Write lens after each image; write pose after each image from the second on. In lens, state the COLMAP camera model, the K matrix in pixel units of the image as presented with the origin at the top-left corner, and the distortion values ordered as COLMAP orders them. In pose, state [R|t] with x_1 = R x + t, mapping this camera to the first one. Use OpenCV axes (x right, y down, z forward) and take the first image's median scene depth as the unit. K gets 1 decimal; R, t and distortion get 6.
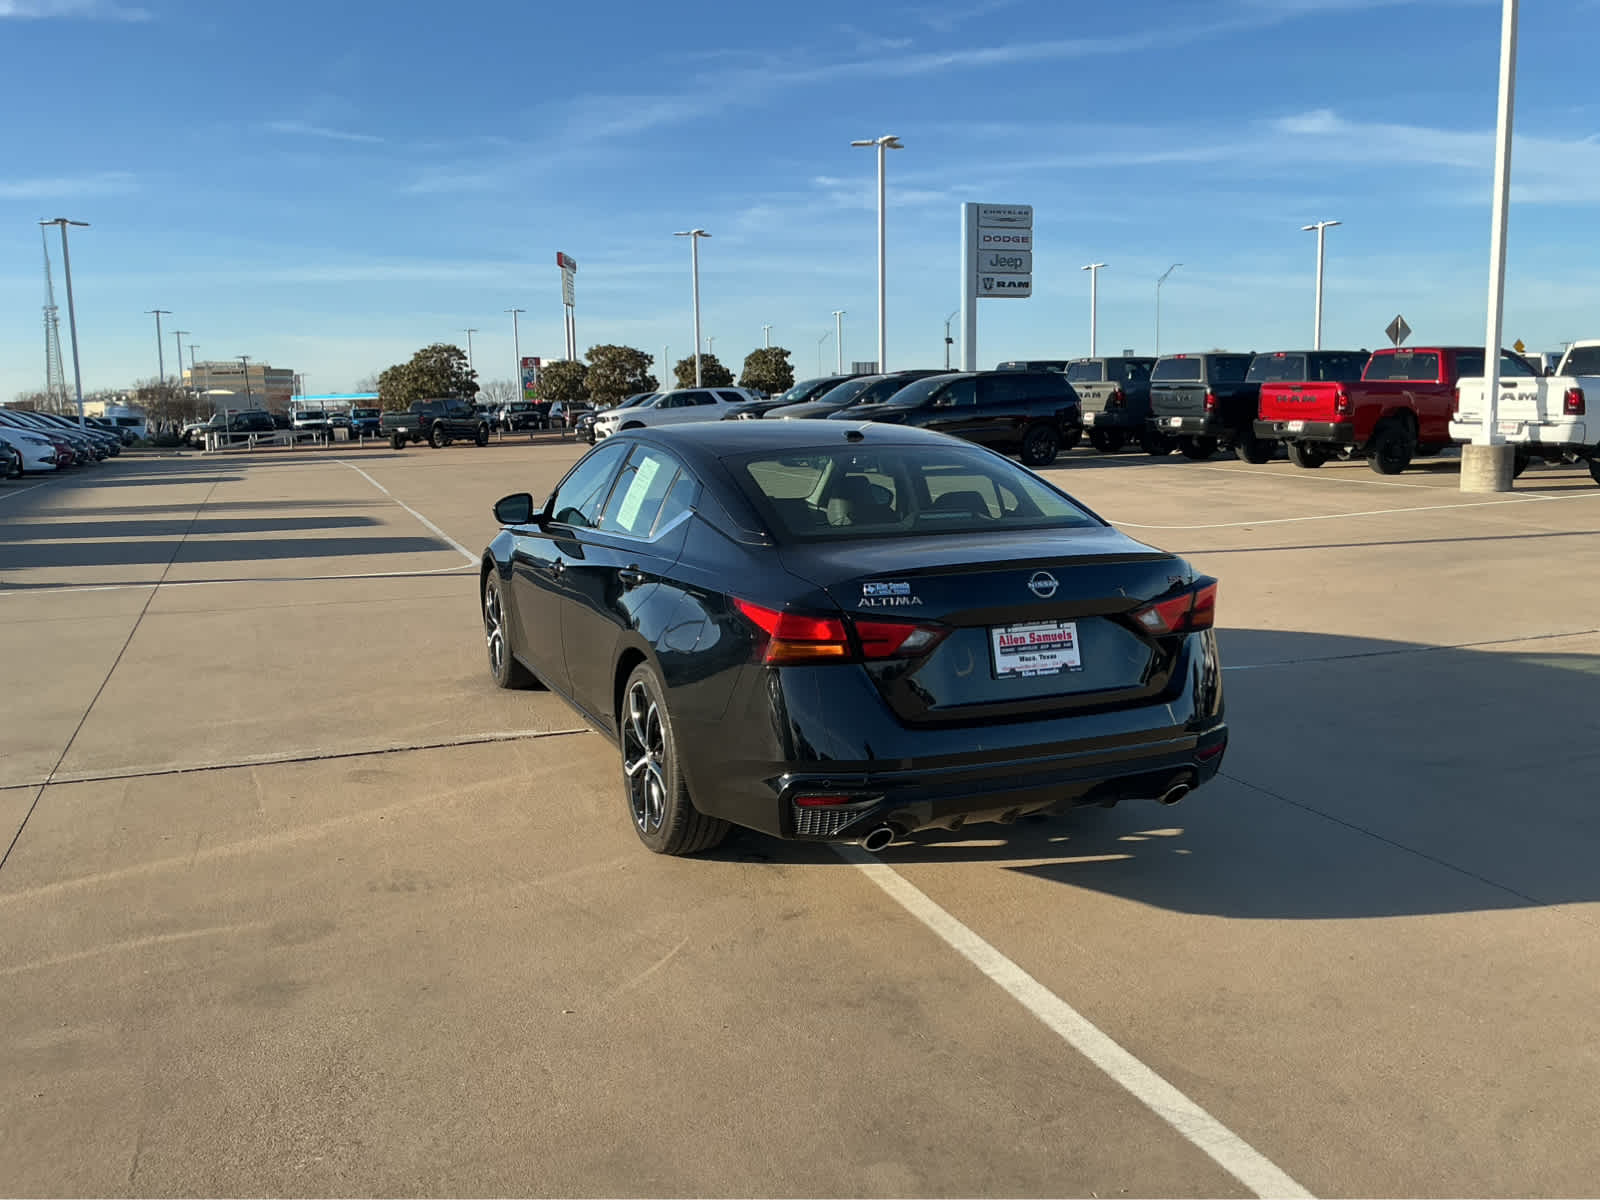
lens RADIAL K [[1343.7, 0, 824.2], [0, 1343.7, 620.8], [0, 0, 1]] dist [0.091424, -0.164627]
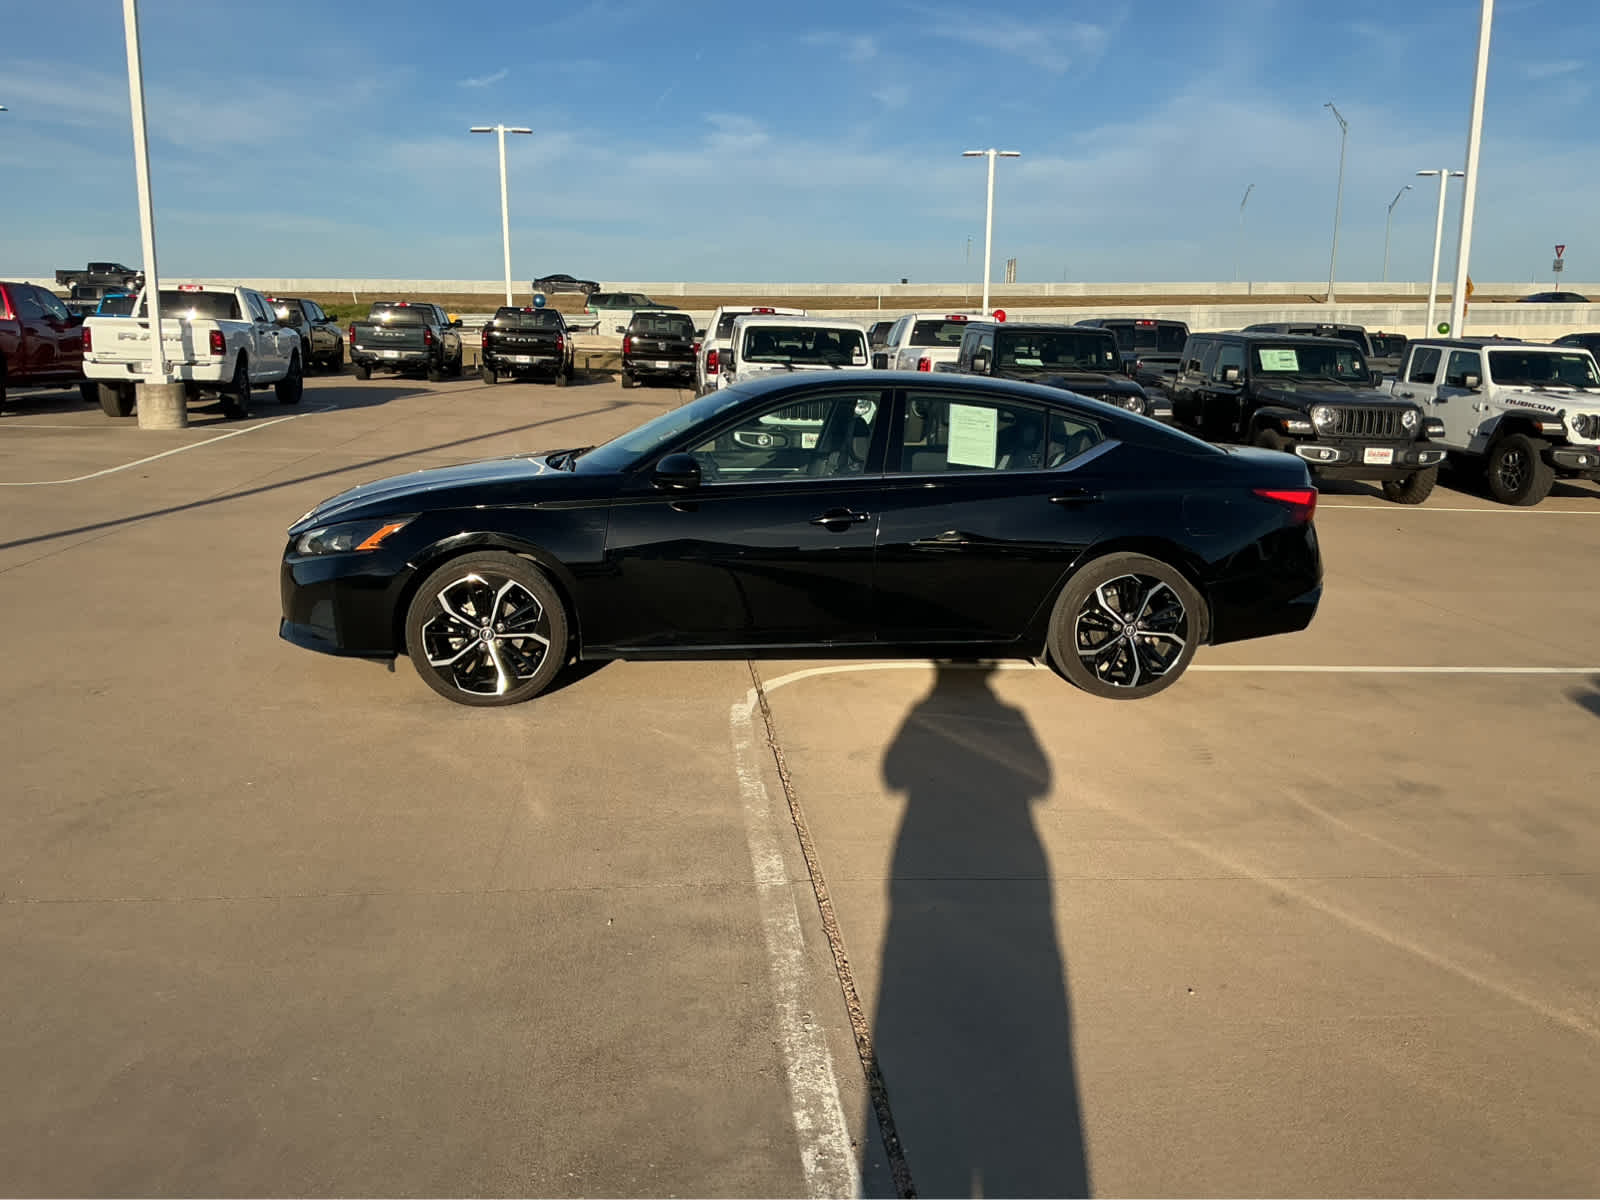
lens RADIAL K [[1343.7, 0, 813.5], [0, 1343.7, 617.1], [0, 0, 1]] dist [0.091424, -0.164627]
pose [[0.268508, -0.185550, 0.945238, -0.389062], [0.143496, 0.978029, 0.151224, -0.041336], [-0.952529, 0.095033, 0.289234, 0.245223]]
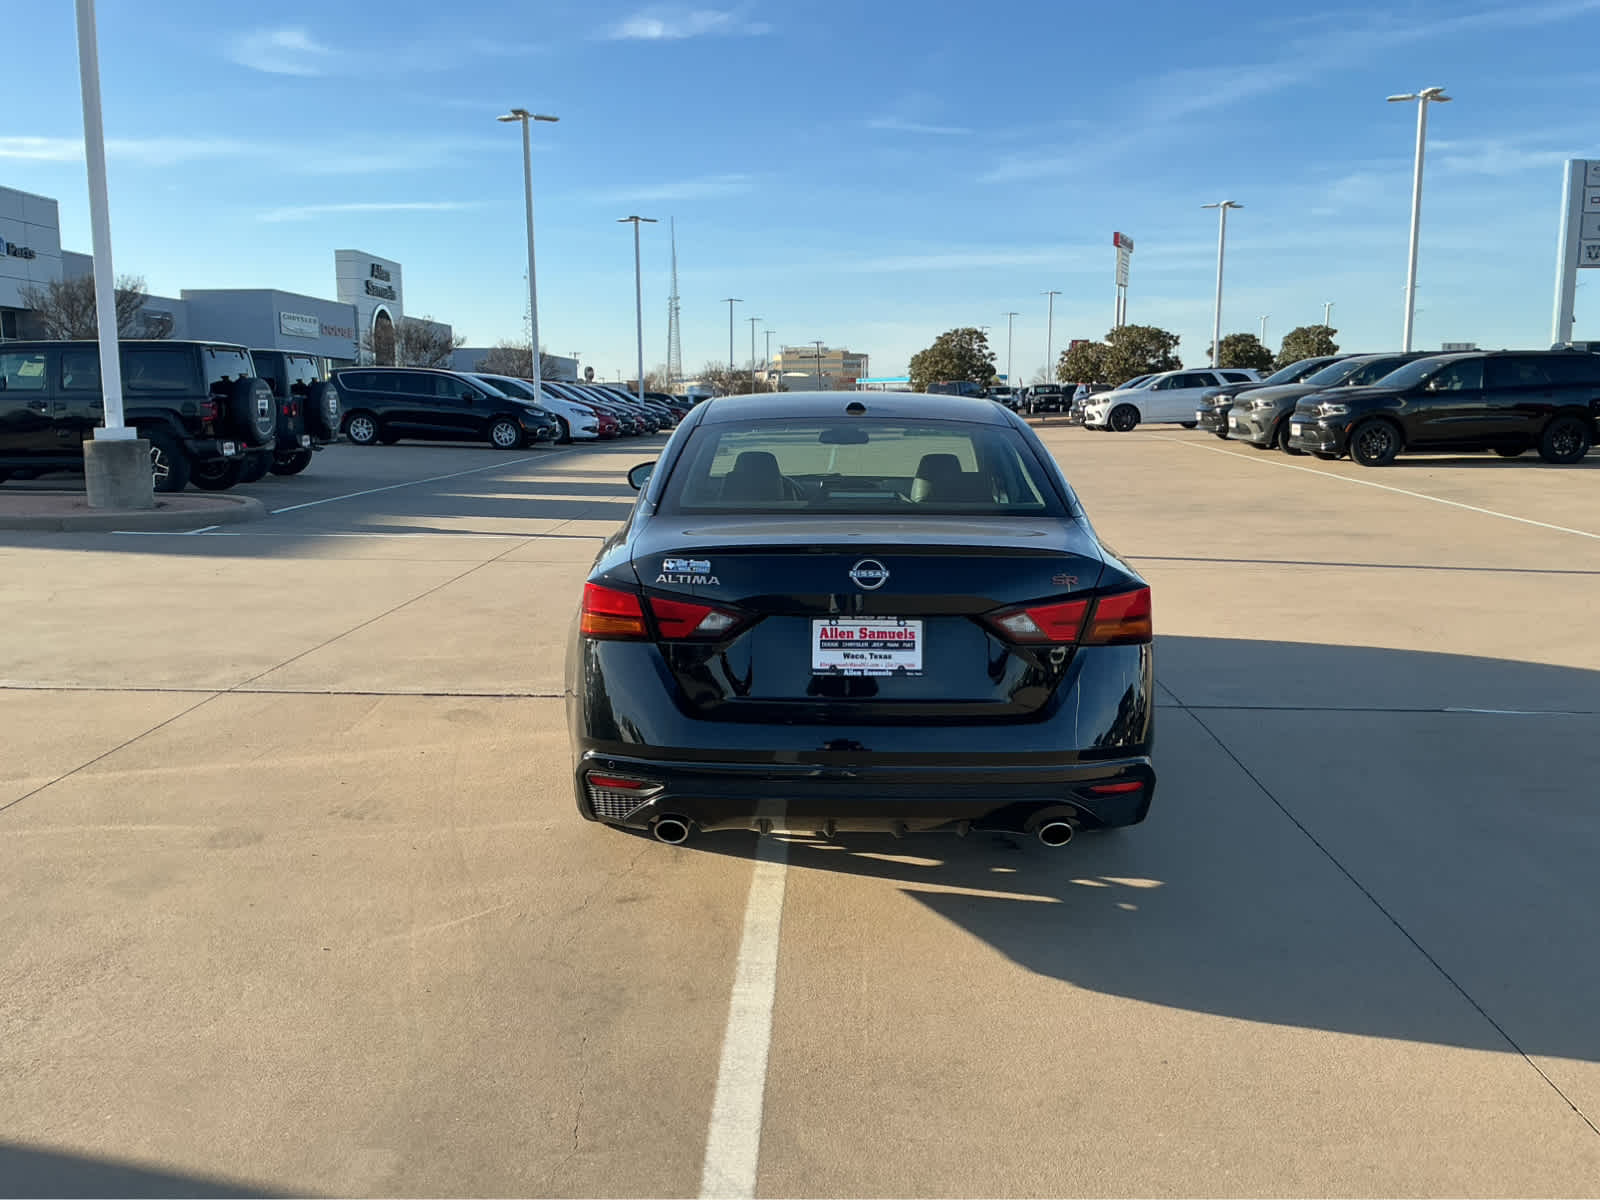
lens RADIAL K [[1351.6, 0, 802.9], [0, 1351.6, 615.5], [0, 0, 1]] dist [0.078645, -0.139479]
pose [[0.912312, 0.081968, -0.401208, 0.110576], [-0.079109, 0.996584, 0.023718, -0.004011], [0.401781, 0.010101, 0.915680, 0.037926]]
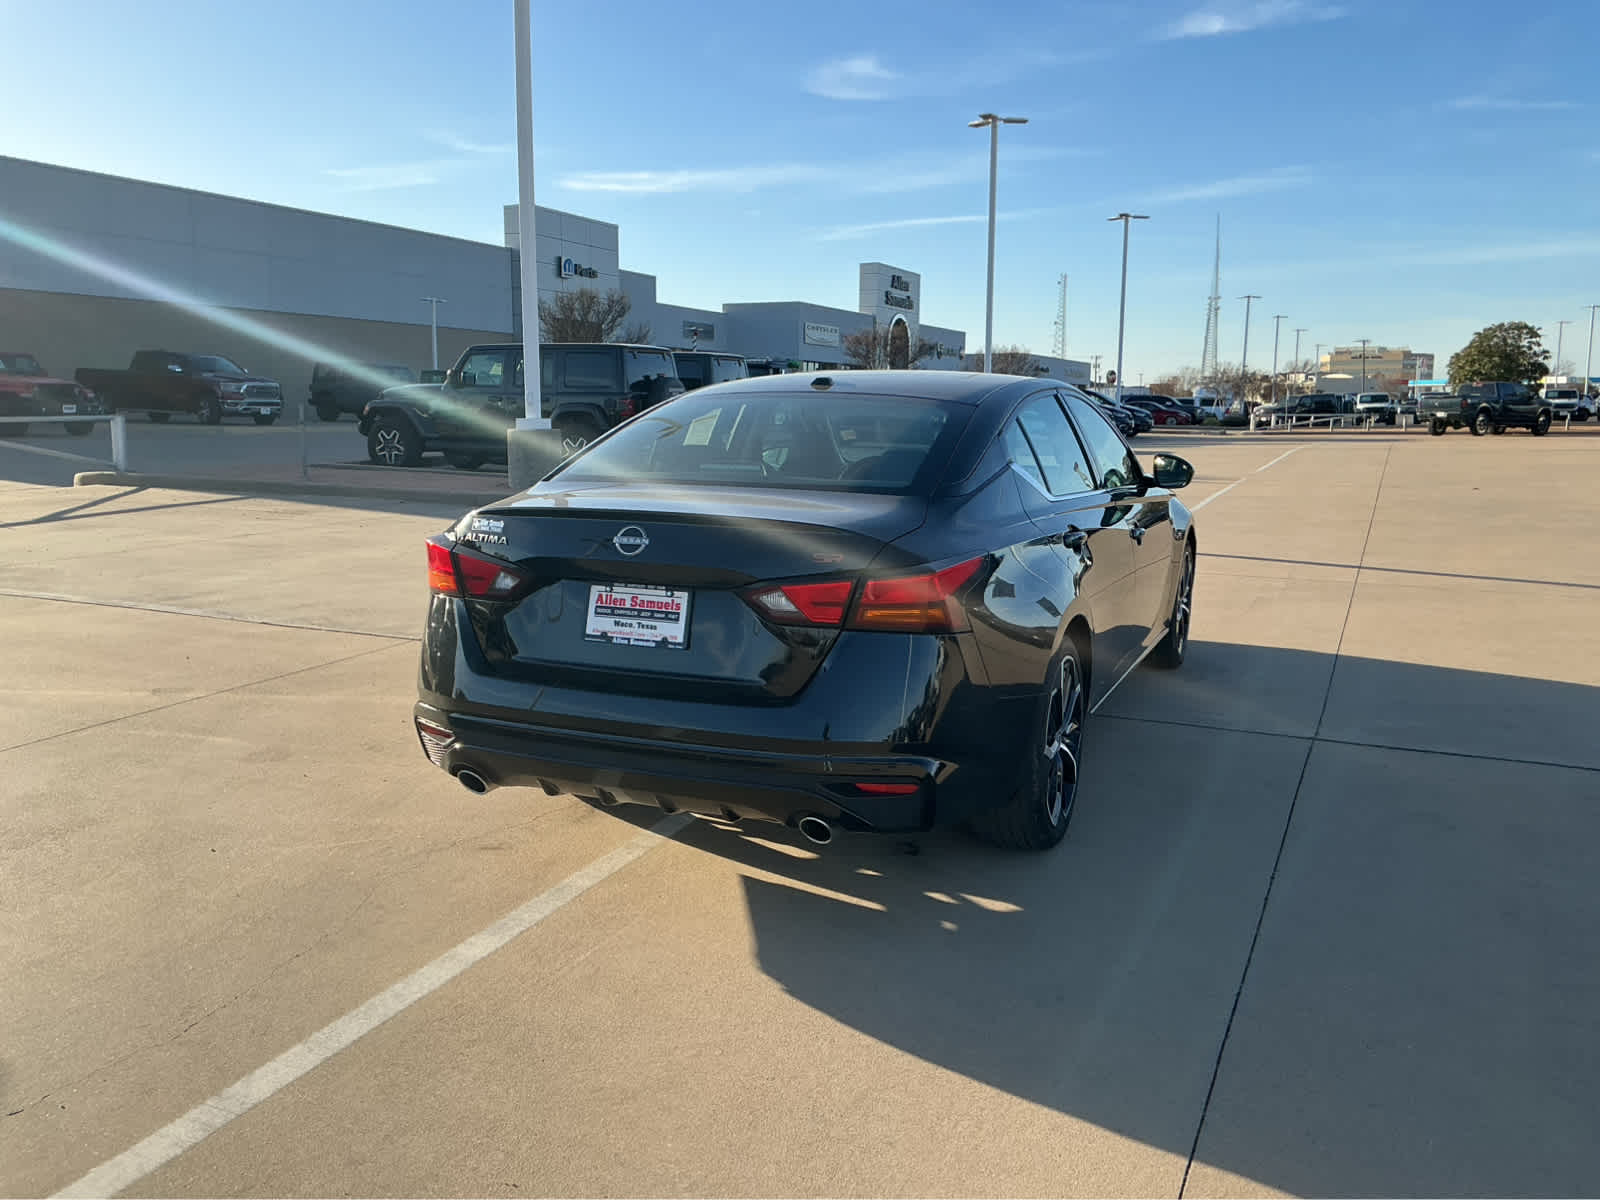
lens RADIAL K [[1343.7, 0, 791.0], [0, 1343.7, 616.3], [0, 0, 1]] dist [0.091424, -0.164627]
pose [[0.684405, 0.135627, -0.716376, 0.198411], [-0.130754, 0.989449, 0.062408, -0.010717], [0.717281, 0.050957, 0.694918, 0.107533]]
